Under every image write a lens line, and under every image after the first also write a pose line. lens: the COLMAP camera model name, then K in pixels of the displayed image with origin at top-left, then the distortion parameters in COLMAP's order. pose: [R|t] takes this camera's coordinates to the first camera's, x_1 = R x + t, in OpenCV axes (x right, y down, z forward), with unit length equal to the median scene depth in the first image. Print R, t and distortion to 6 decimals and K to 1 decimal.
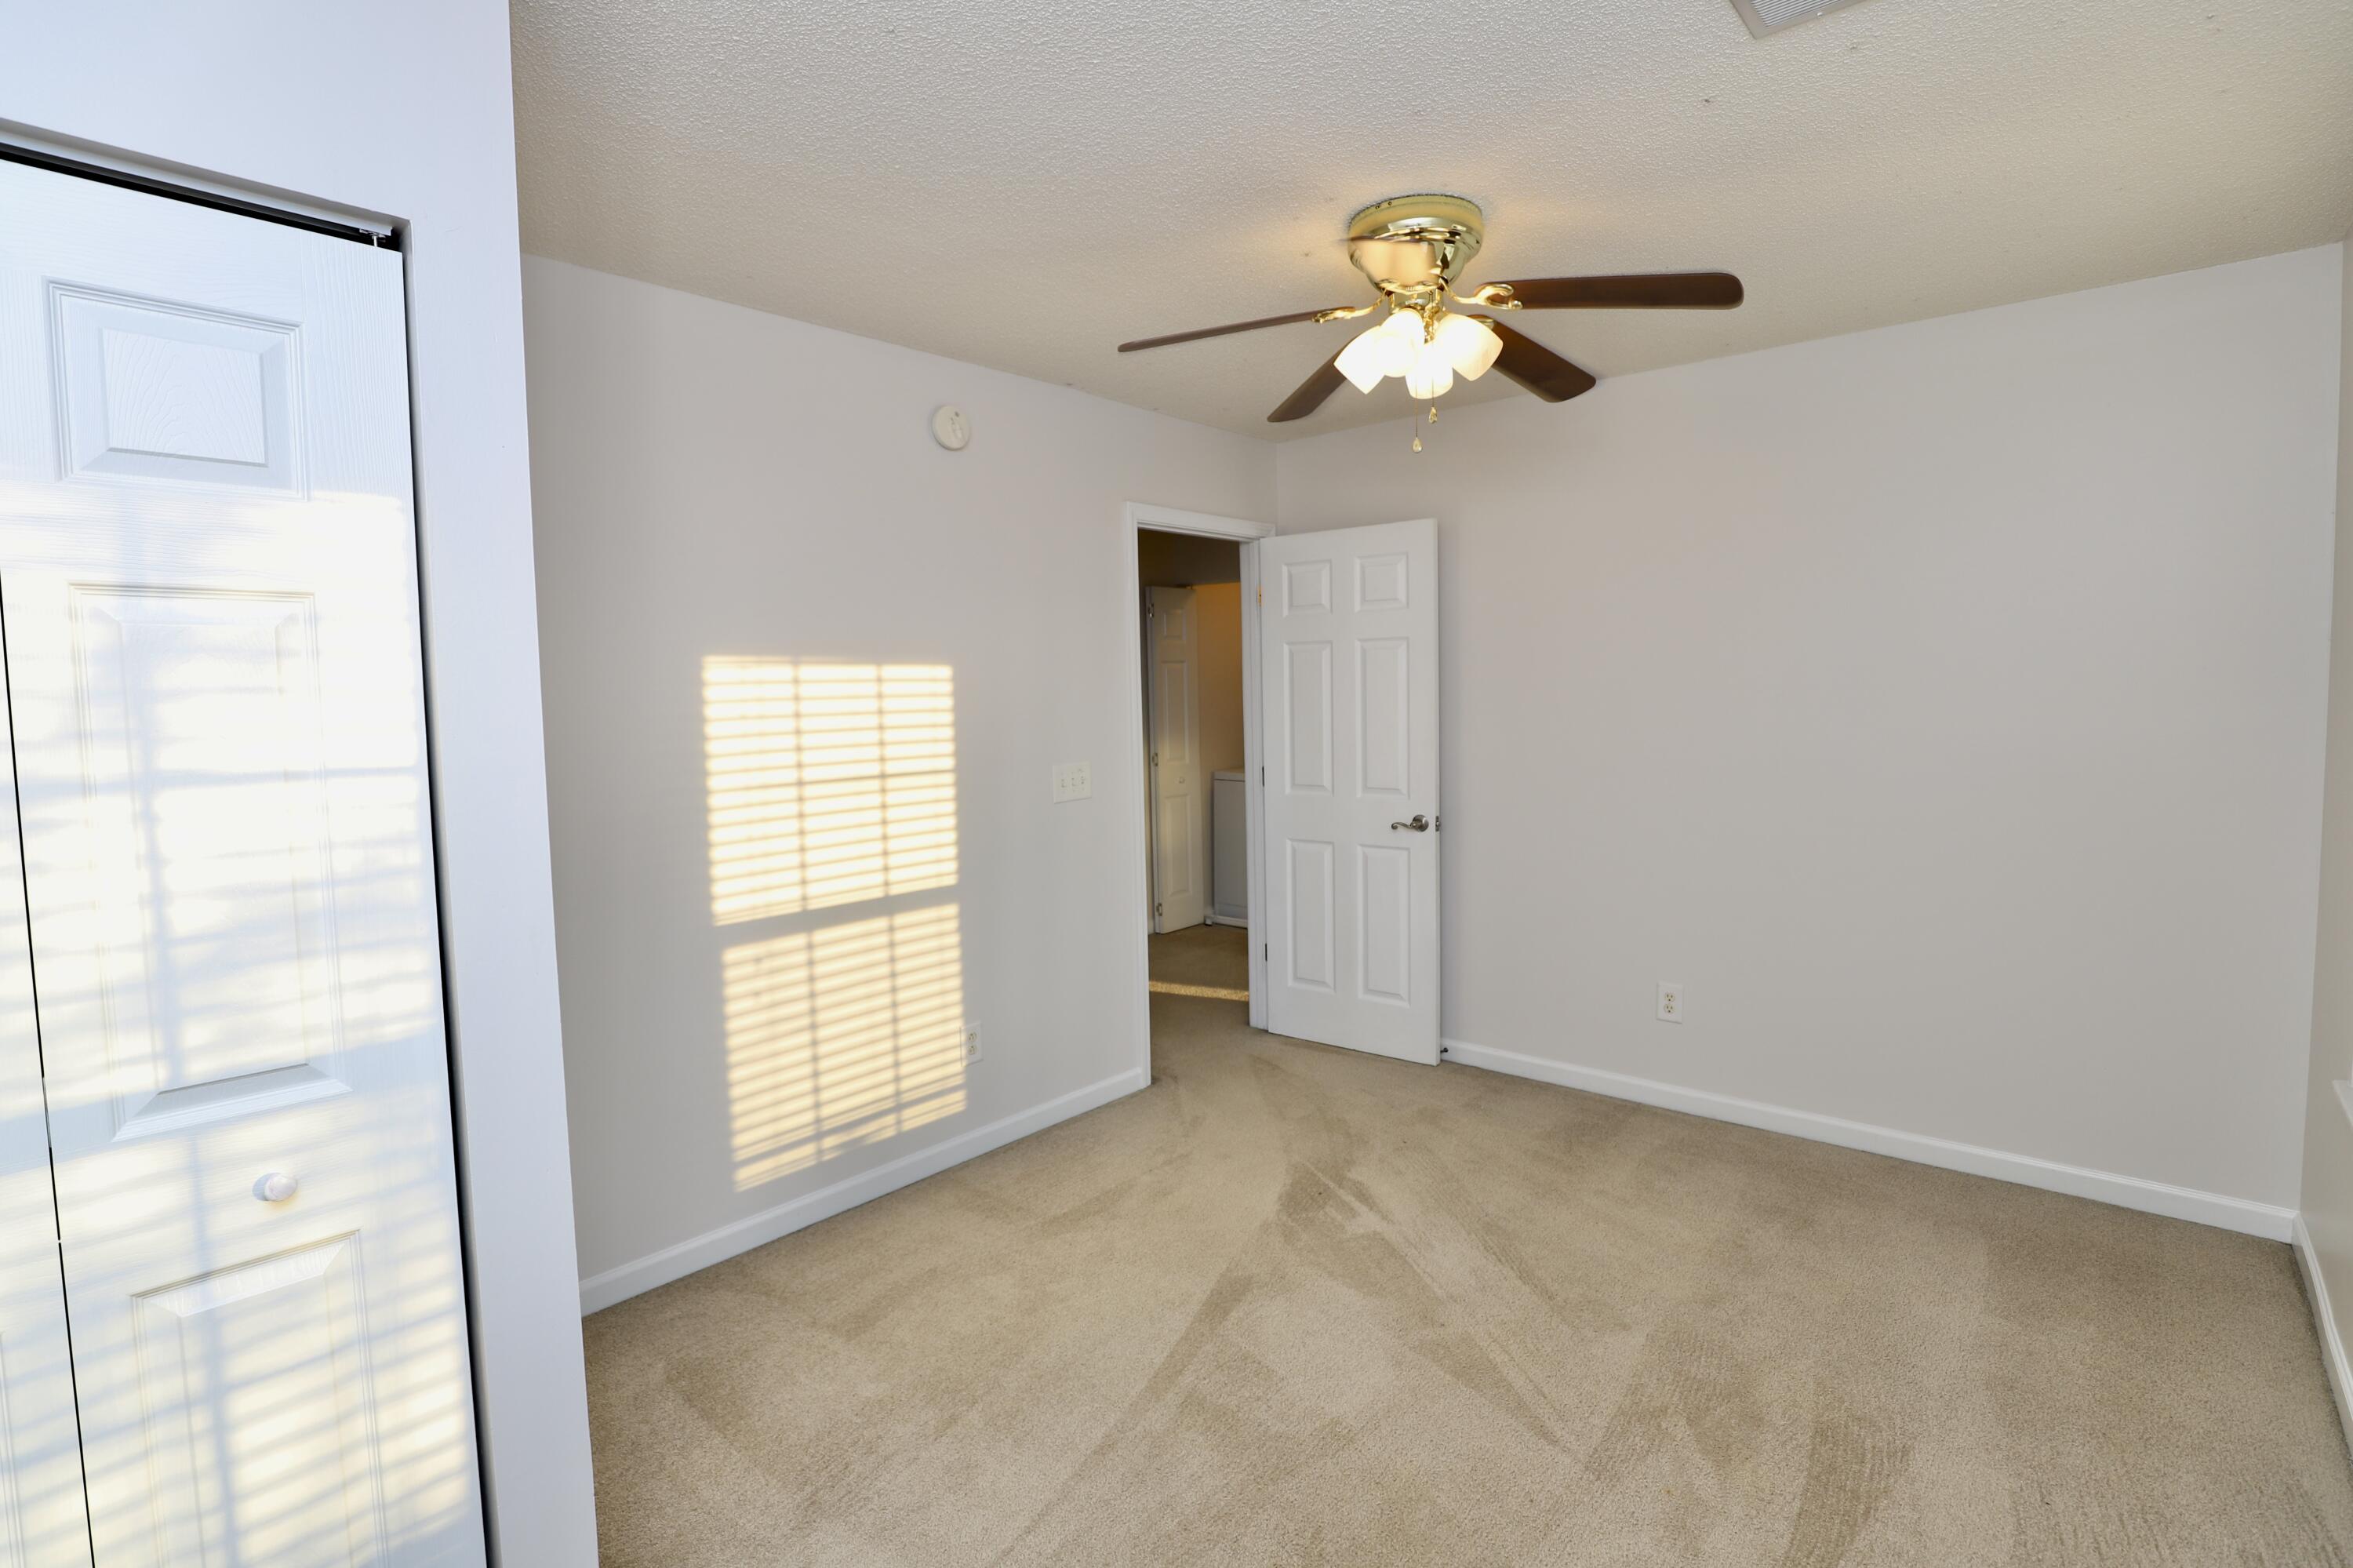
lens RADIAL K [[1072.8, 0, 1188.2], [0, 1072.8, 780.3], [0, 0, 1]] dist [-0.035175, 0.005233]
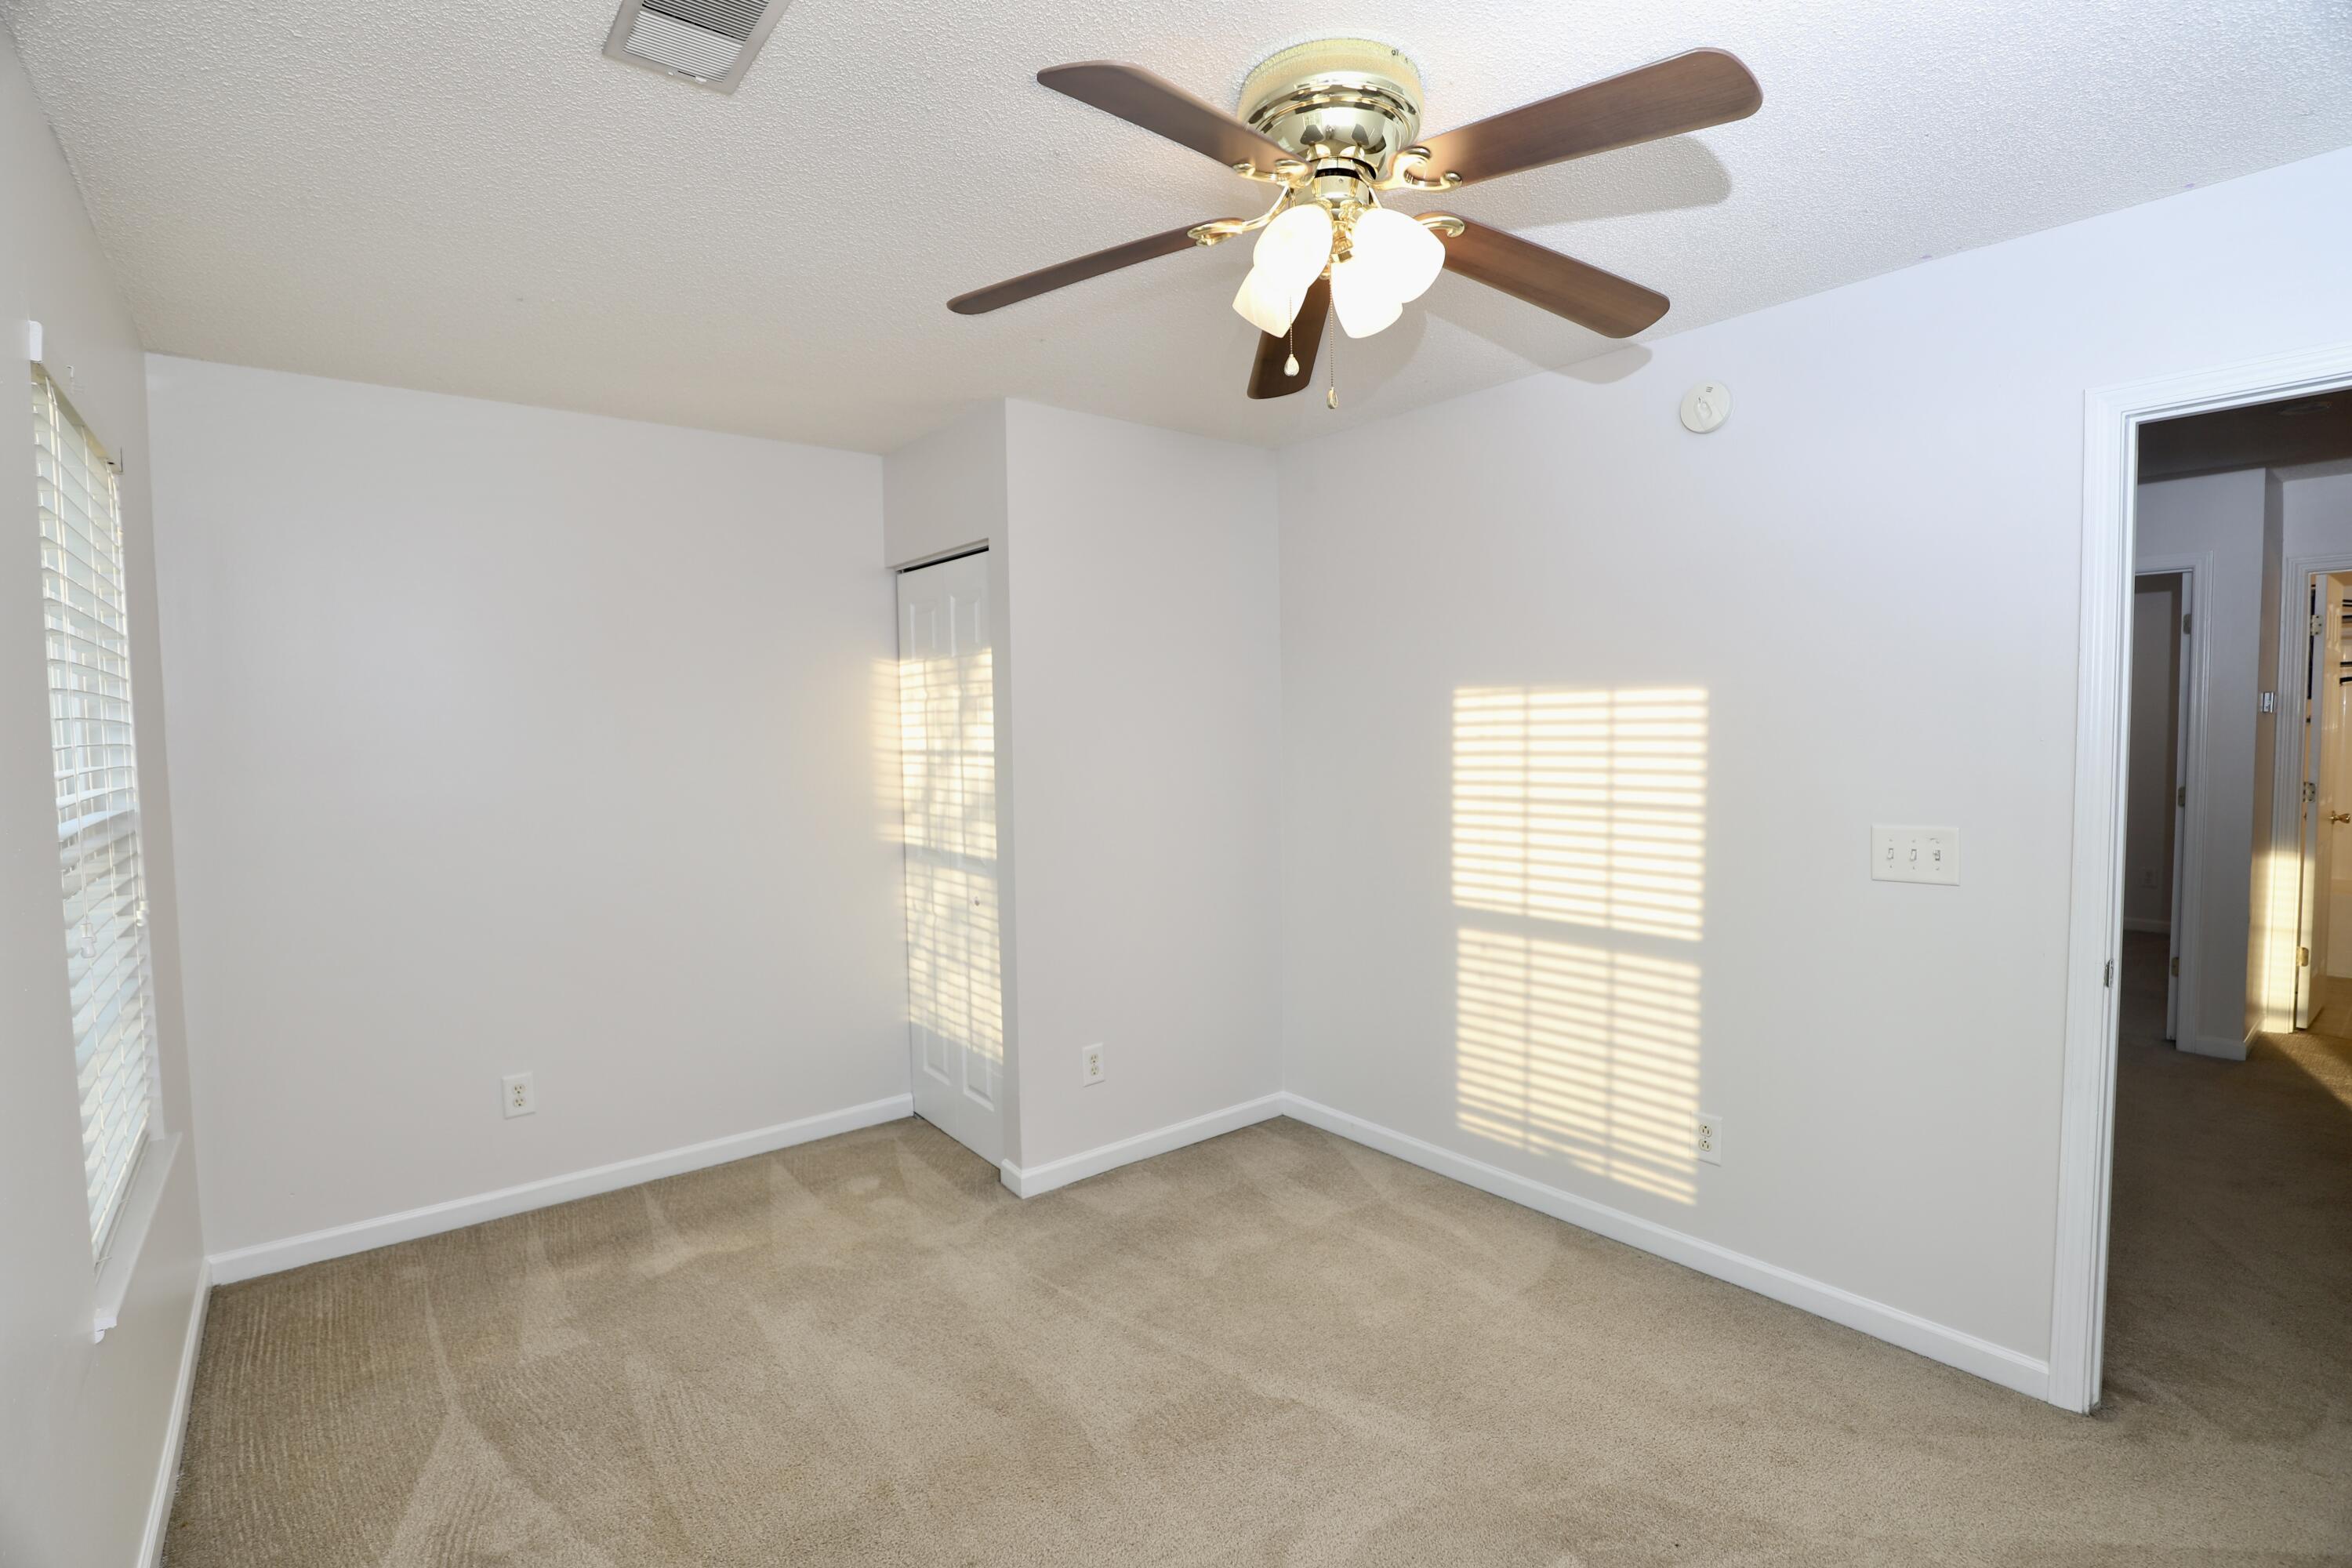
lens RADIAL K [[1072.3, 0, 1187.7], [0, 1072.3, 780.3], [0, 0, 1]] dist [-0.035175, 0.005233]
pose [[-0.150505, 0.077930, -0.985533, 0.742786], [-0.064944, 0.993956, 0.088514, -0.088954], [0.986474, 0.077326, -0.144534, 0.790132]]
